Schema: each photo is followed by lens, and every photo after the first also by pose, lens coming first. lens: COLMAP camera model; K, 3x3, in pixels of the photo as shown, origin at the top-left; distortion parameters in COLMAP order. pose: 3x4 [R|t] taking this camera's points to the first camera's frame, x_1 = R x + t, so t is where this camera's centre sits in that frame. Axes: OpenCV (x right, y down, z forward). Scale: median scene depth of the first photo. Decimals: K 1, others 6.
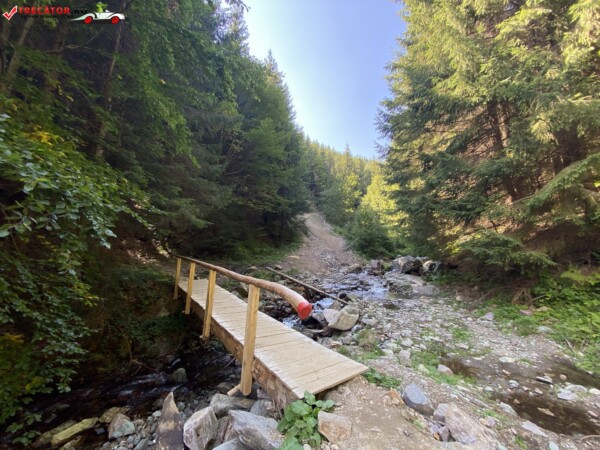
lens RADIAL K [[236.0, 0, 300.0], [0, 236.0, 225.0], [0, 0, 1]] dist [0.036479, -0.028673]
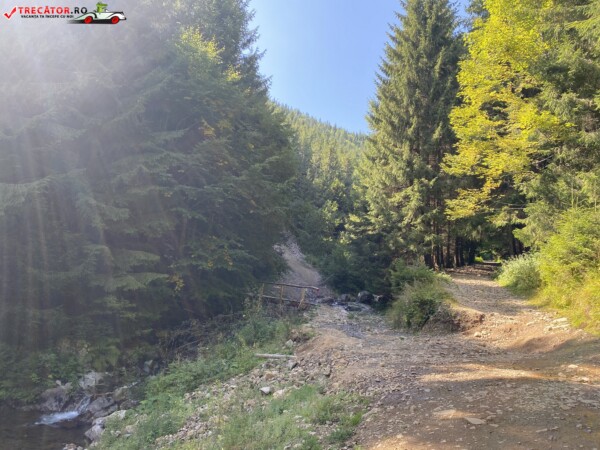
lens RADIAL K [[447.3, 0, 300.0], [0, 447.3, 225.0], [0, 0, 1]] dist [0.025952, -0.003161]
pose [[0.986440, 0.080702, 0.142913, -0.492731], [-0.076800, 0.996513, -0.032622, -0.209238], [-0.145048, 0.021203, 0.989197, -2.306993]]
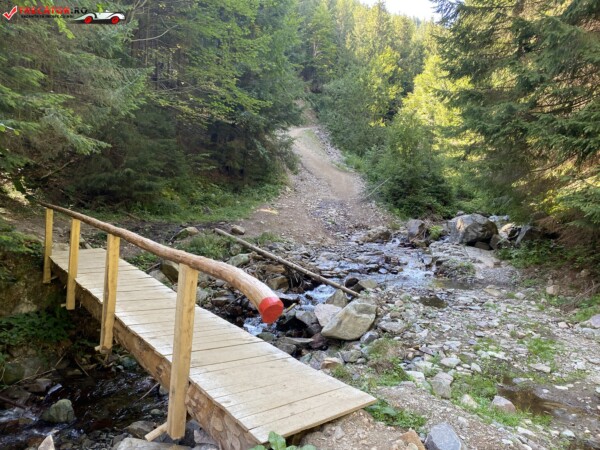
lens RADIAL K [[447.3, 0, 300.0], [0, 447.3, 225.0], [0, 0, 1]] dist [0.025952, -0.003161]
pose [[0.998813, 0.022814, 0.043036, 0.009938], [-0.029723, 0.985433, 0.167444, -0.010051], [-0.038589, -0.168524, 0.984942, -0.019011]]
